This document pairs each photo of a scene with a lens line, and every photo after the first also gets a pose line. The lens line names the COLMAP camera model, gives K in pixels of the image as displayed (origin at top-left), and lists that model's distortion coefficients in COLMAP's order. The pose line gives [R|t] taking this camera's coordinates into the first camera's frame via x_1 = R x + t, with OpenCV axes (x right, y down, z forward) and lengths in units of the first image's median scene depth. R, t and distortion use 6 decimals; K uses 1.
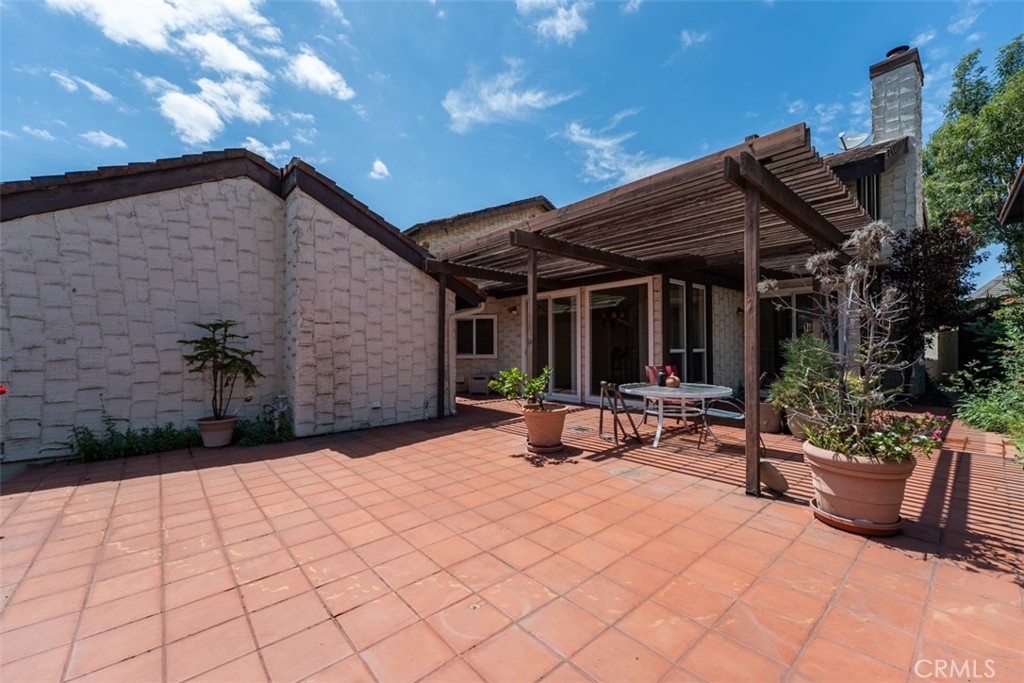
lens RADIAL K [[406.5, 0, 509.7], [0, 406.5, 340.3], [0, 0, 1]] dist [-0.003620, -0.000499]
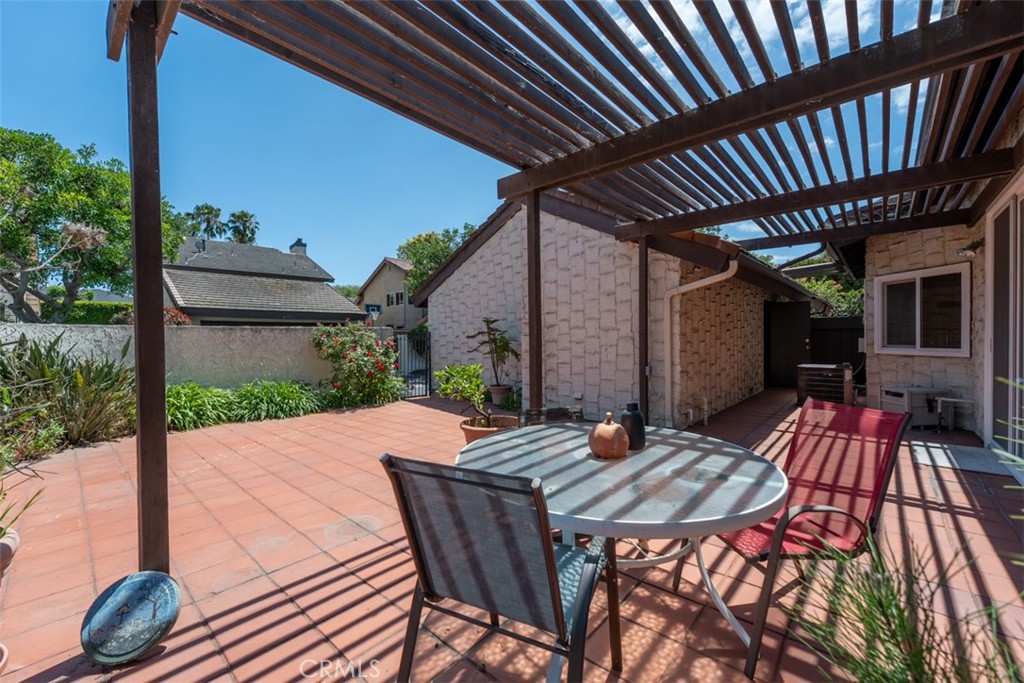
lens RADIAL K [[406.5, 0, 509.7], [0, 406.5, 340.3], [0, 0, 1]] dist [-0.003620, -0.000499]
pose [[0.127451, 0.010704, -0.991787, 0.582149], [0.023655, 0.999625, 0.013828, 0.010257], [0.991563, -0.025223, 0.127149, 0.696734]]
